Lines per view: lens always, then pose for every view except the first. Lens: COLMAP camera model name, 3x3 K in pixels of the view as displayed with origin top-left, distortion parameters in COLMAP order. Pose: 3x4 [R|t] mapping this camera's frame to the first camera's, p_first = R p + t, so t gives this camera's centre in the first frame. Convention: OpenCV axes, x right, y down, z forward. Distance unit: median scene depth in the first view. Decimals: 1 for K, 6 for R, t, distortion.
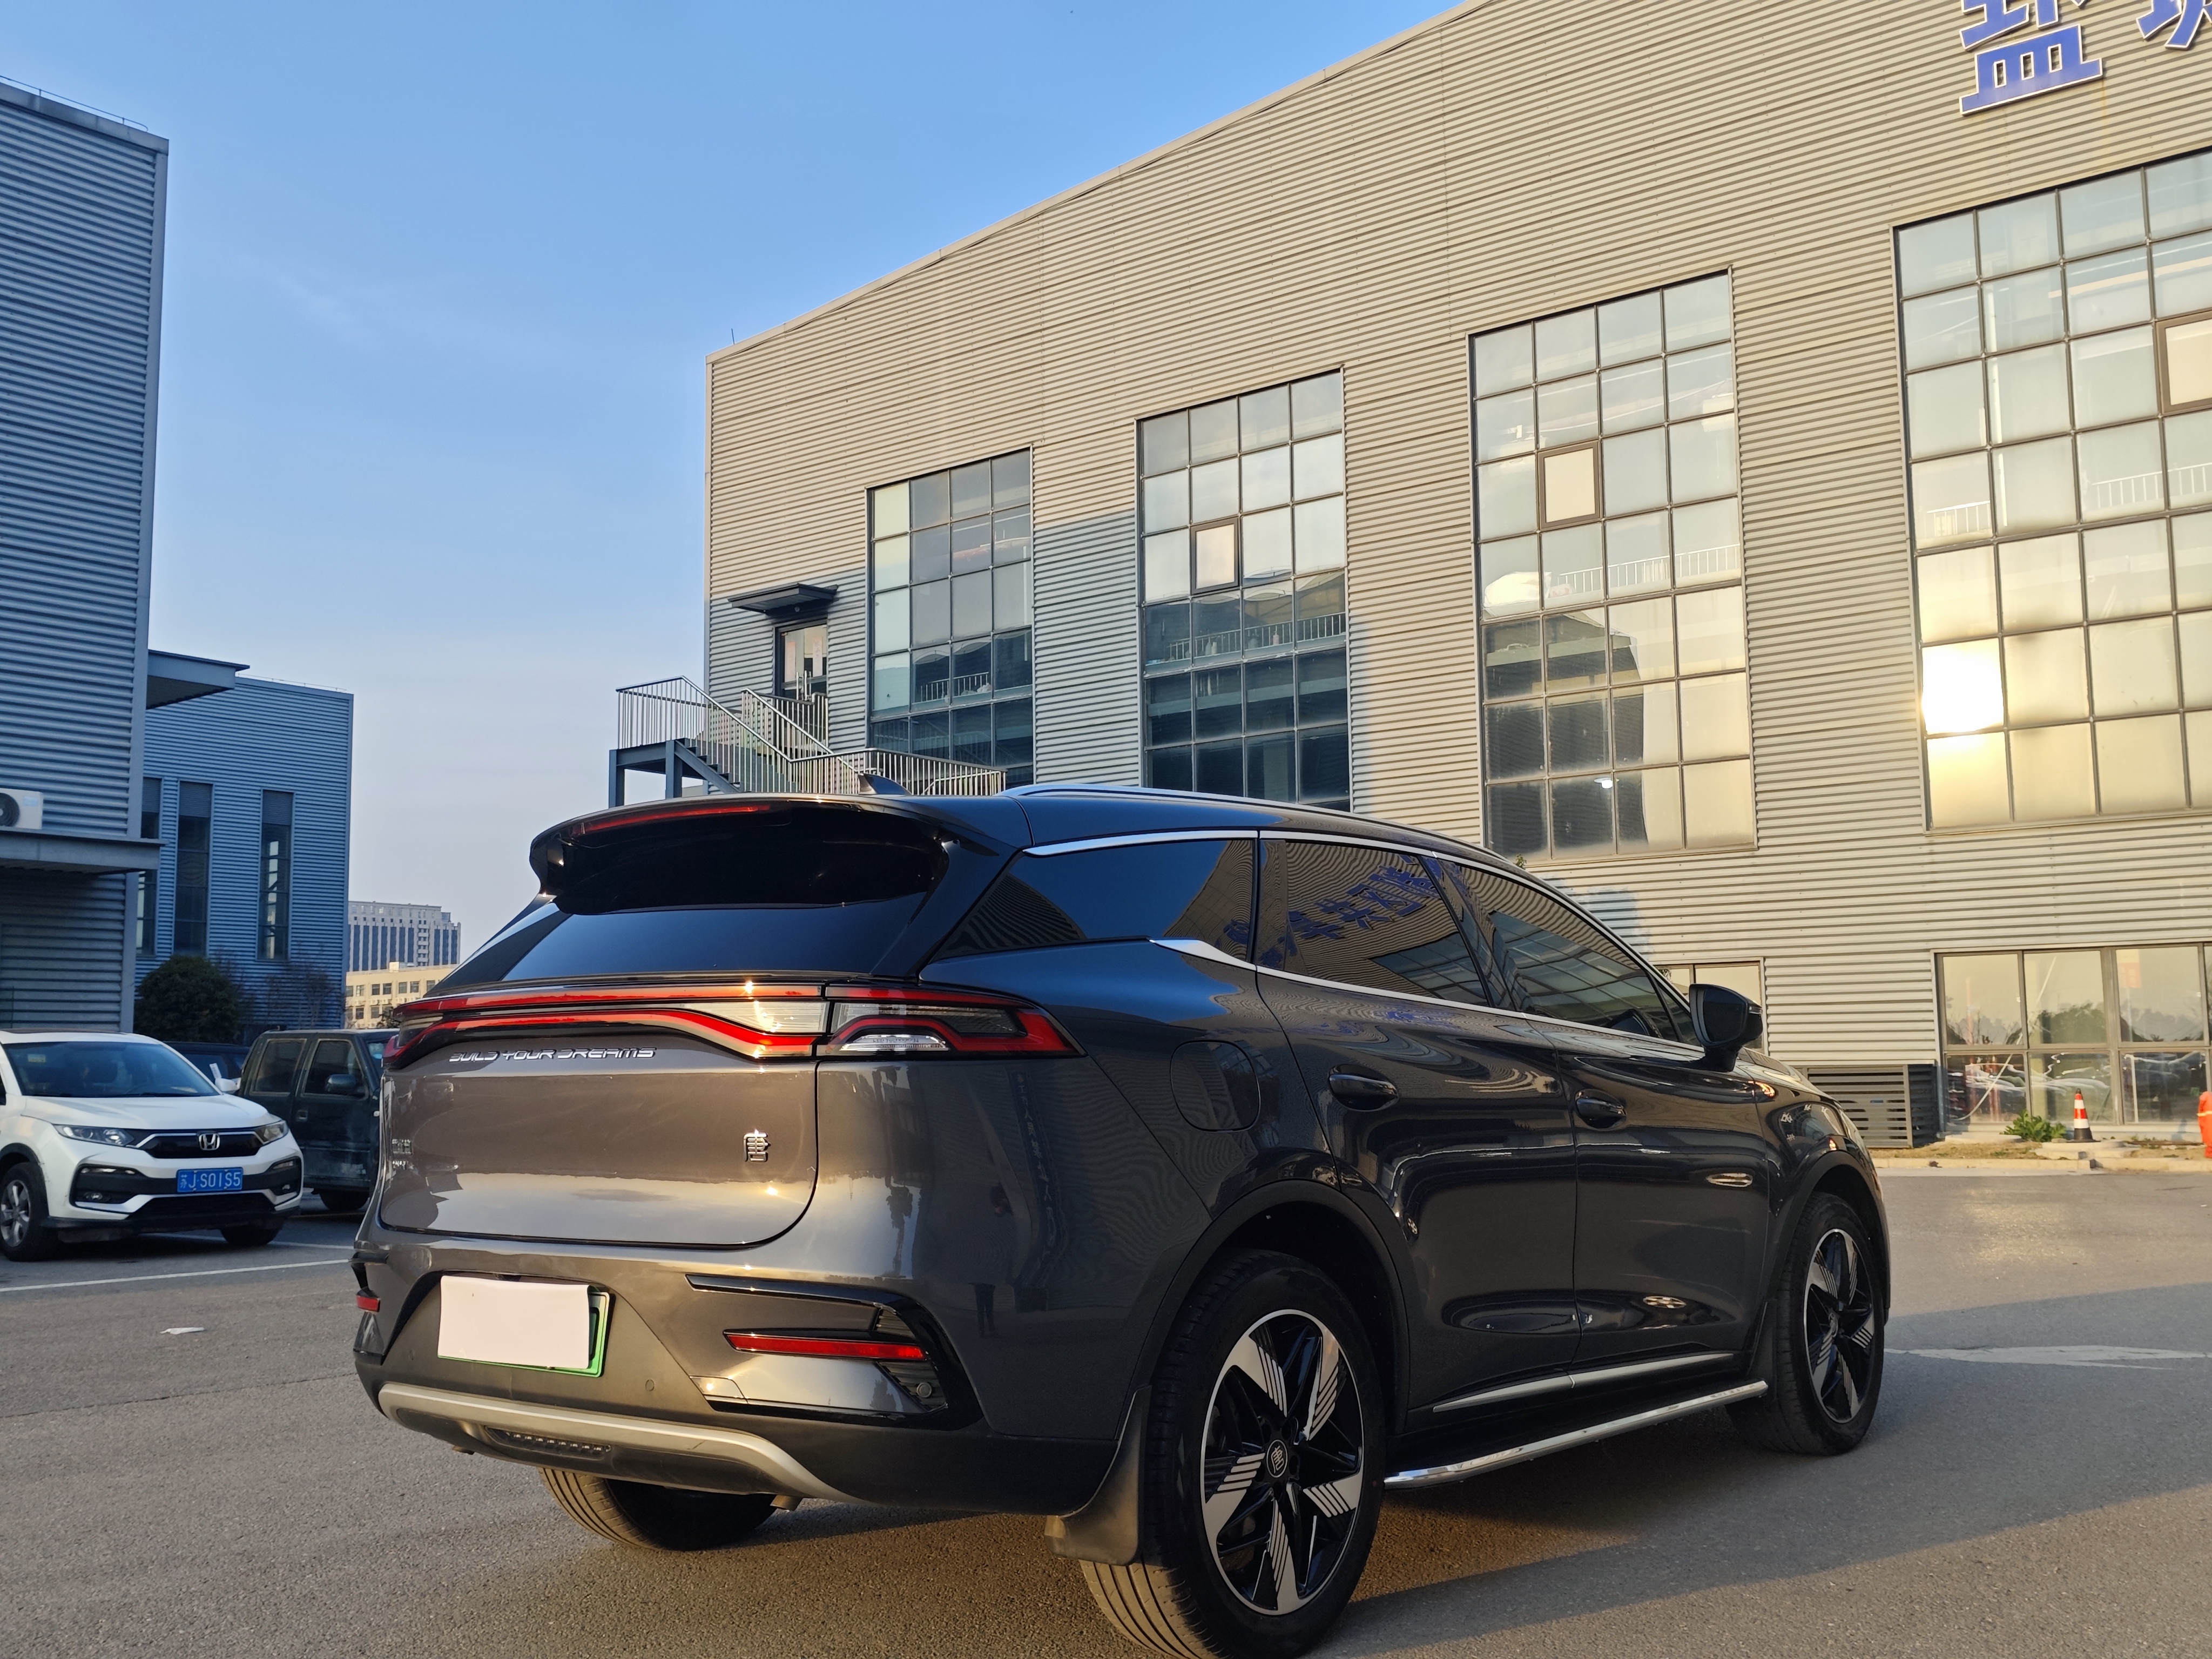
lens RADIAL K [[2160.7, 0, 1109.4], [0, 2160.7, 805.9], [0, 0, 1]] dist [0.077046, -0.138628]
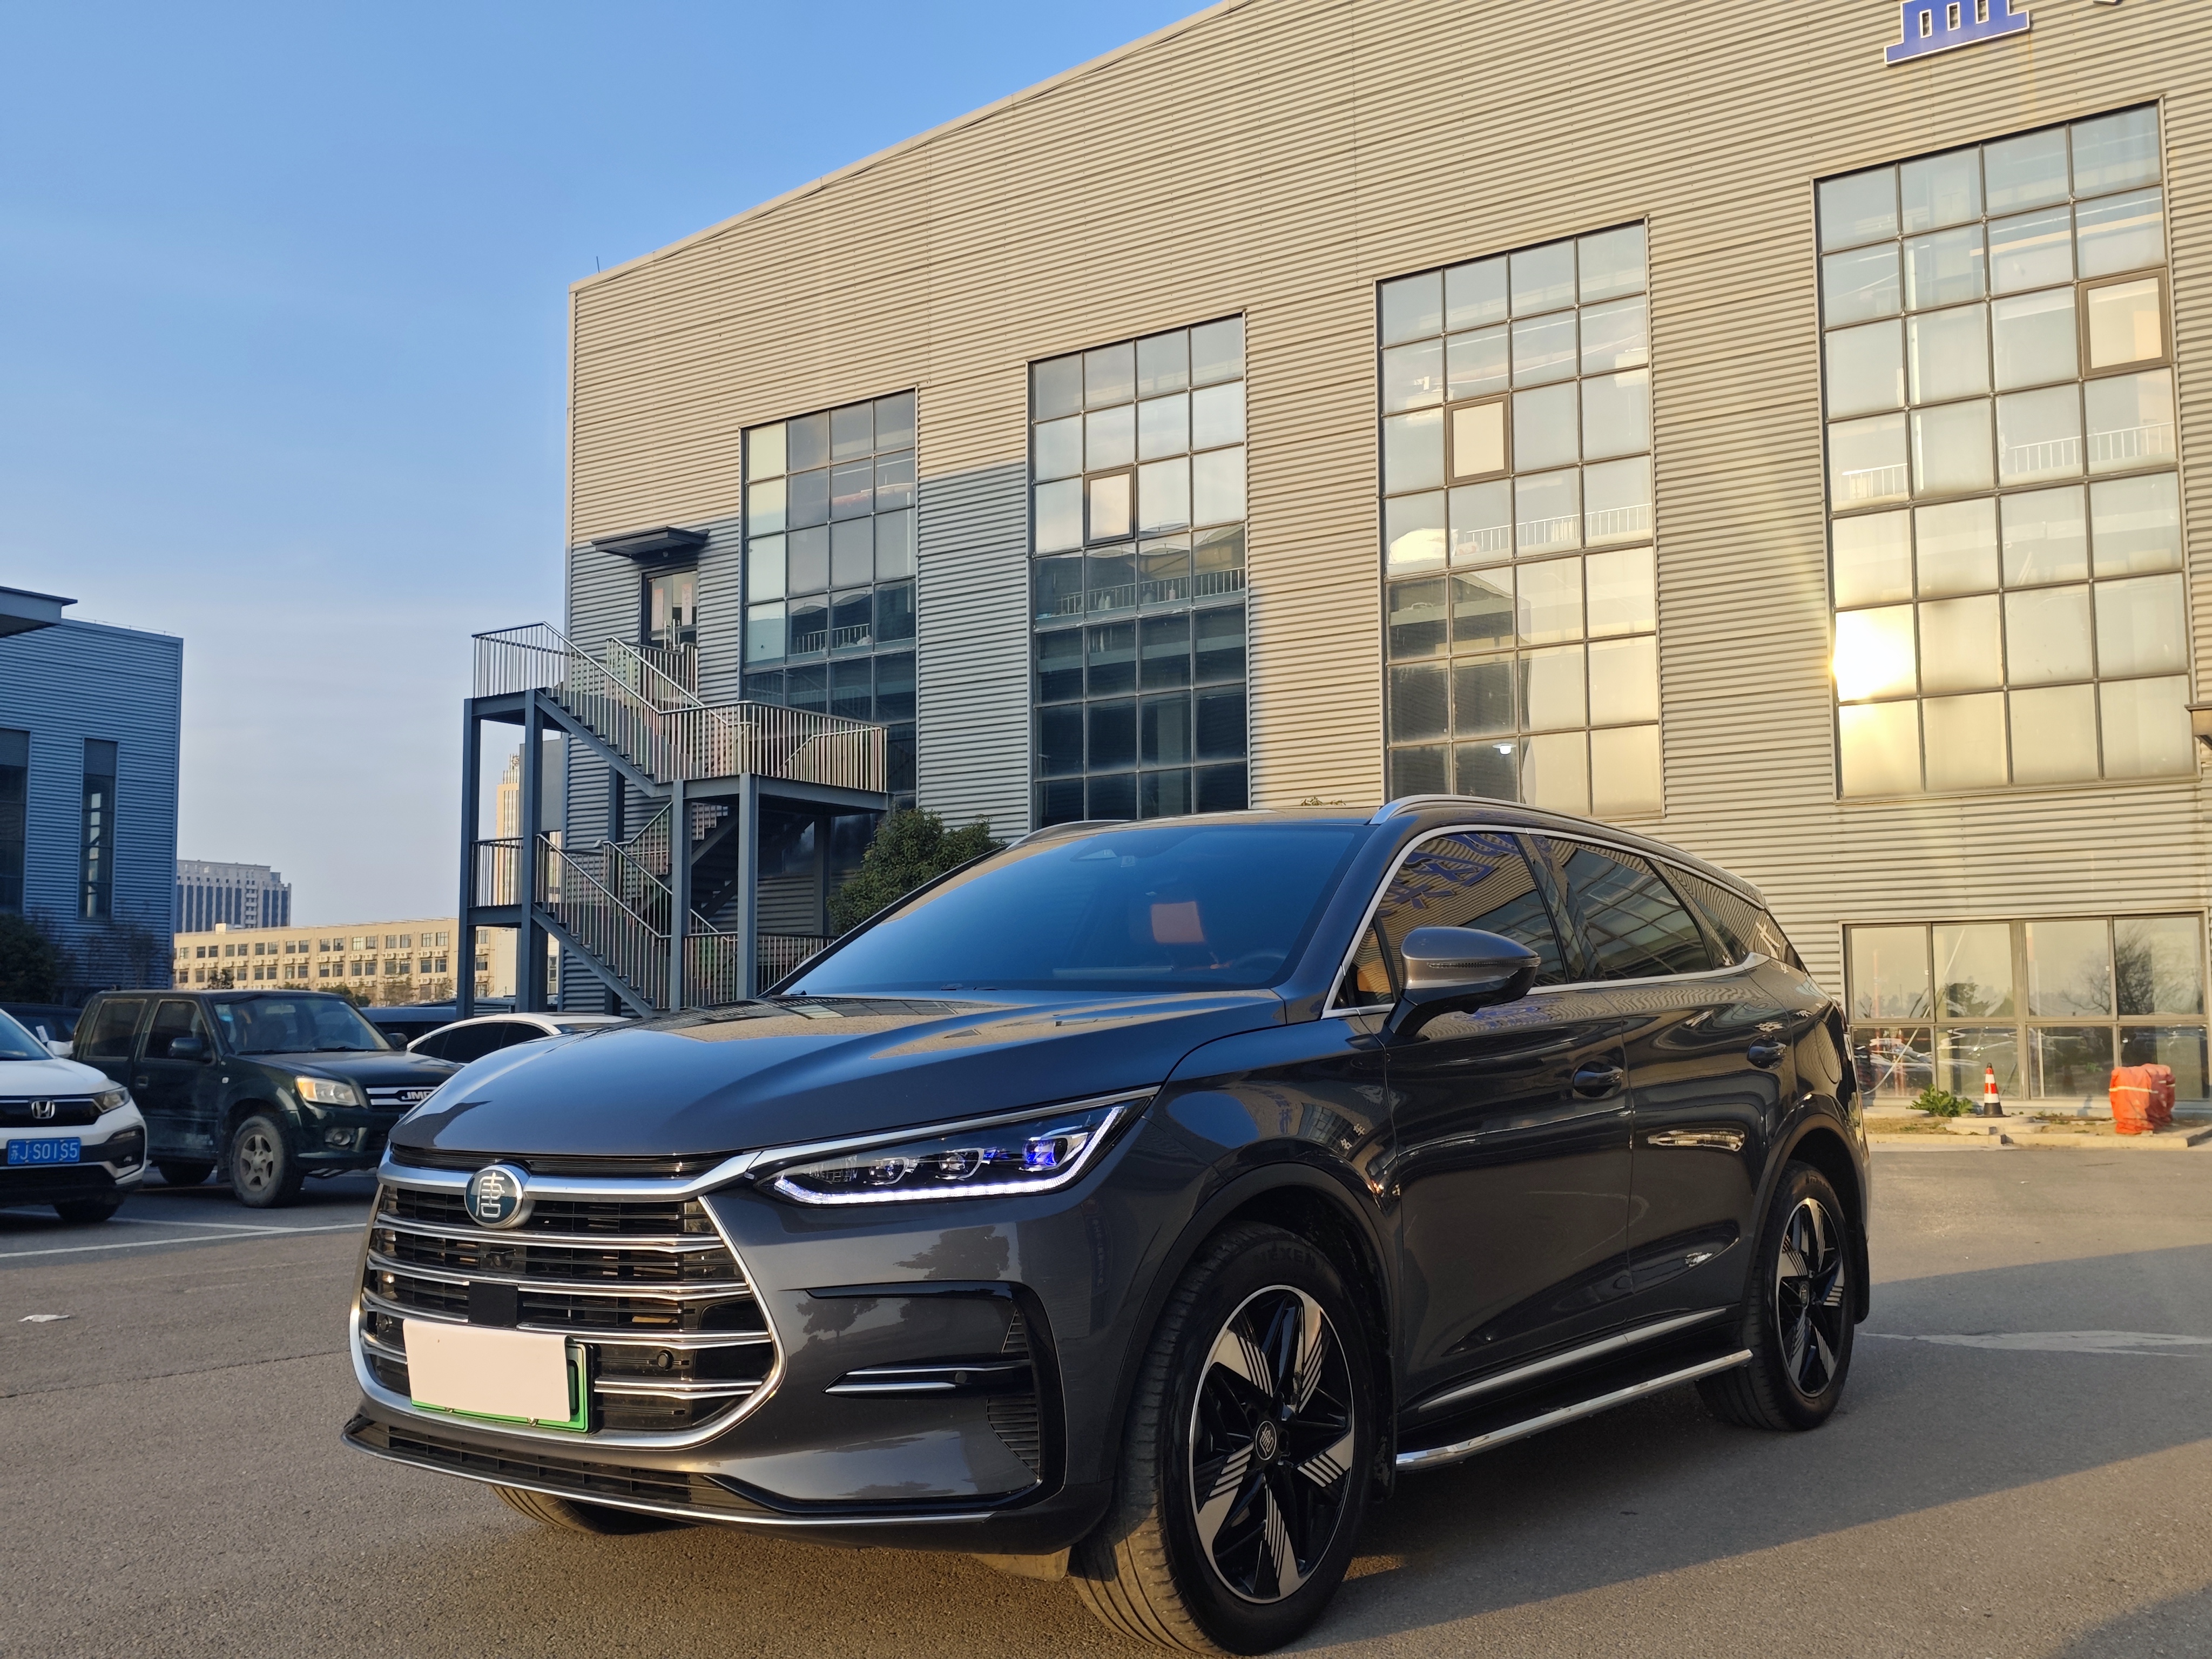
lens RADIAL K [[2207.8, 0, 1105.5], [0, 2207.8, 820.4], [0, 0, 1]] dist [0.073287, -0.131167]
pose [[0.998008, 0.011917, 0.061945, -0.013720], [-0.013251, 0.999688, 0.021171, 0.003548], [-0.061673, -0.021949, 0.997855, 0.020989]]
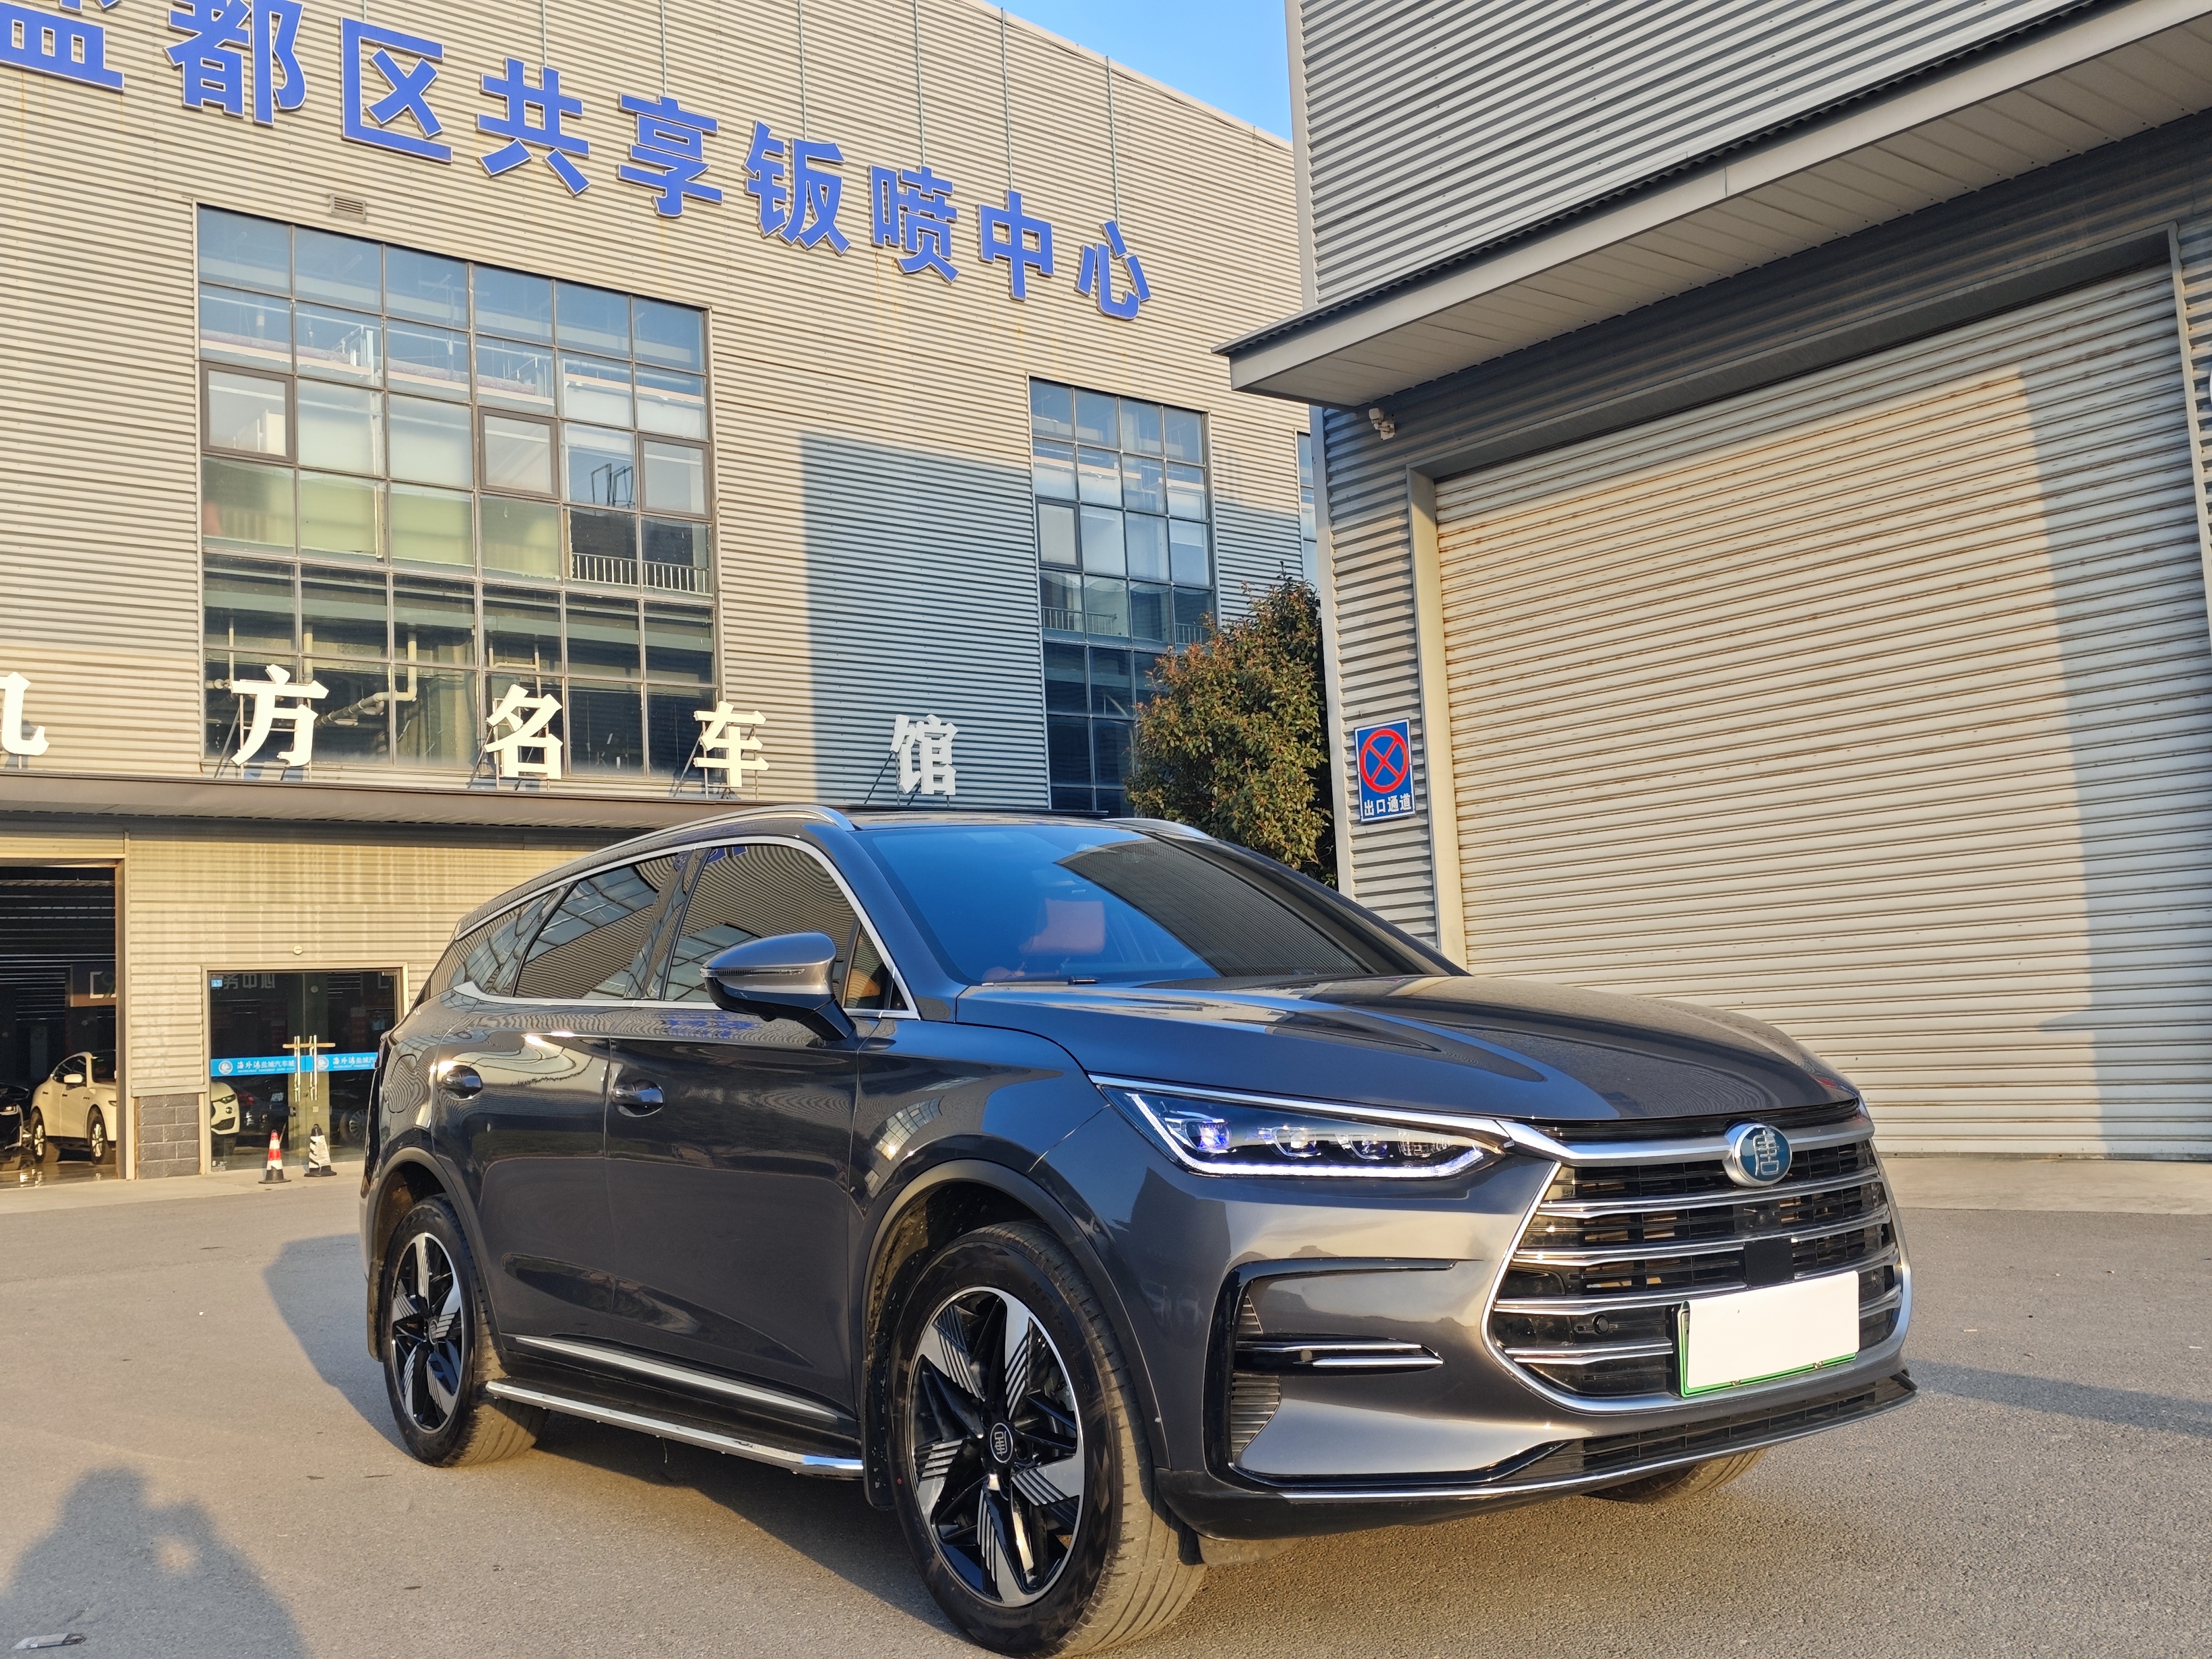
lens RADIAL K [[2207.8, 0, 1105.5], [0, 2207.8, 820.4], [0, 0, 1]] dist [0.073287, -0.131167]
pose [[0.181690, 0.105011, 0.977733, -0.109618], [-0.075221, 0.992853, -0.092657, 0.014667], [-0.980475, -0.056711, 0.188290, 0.101450]]
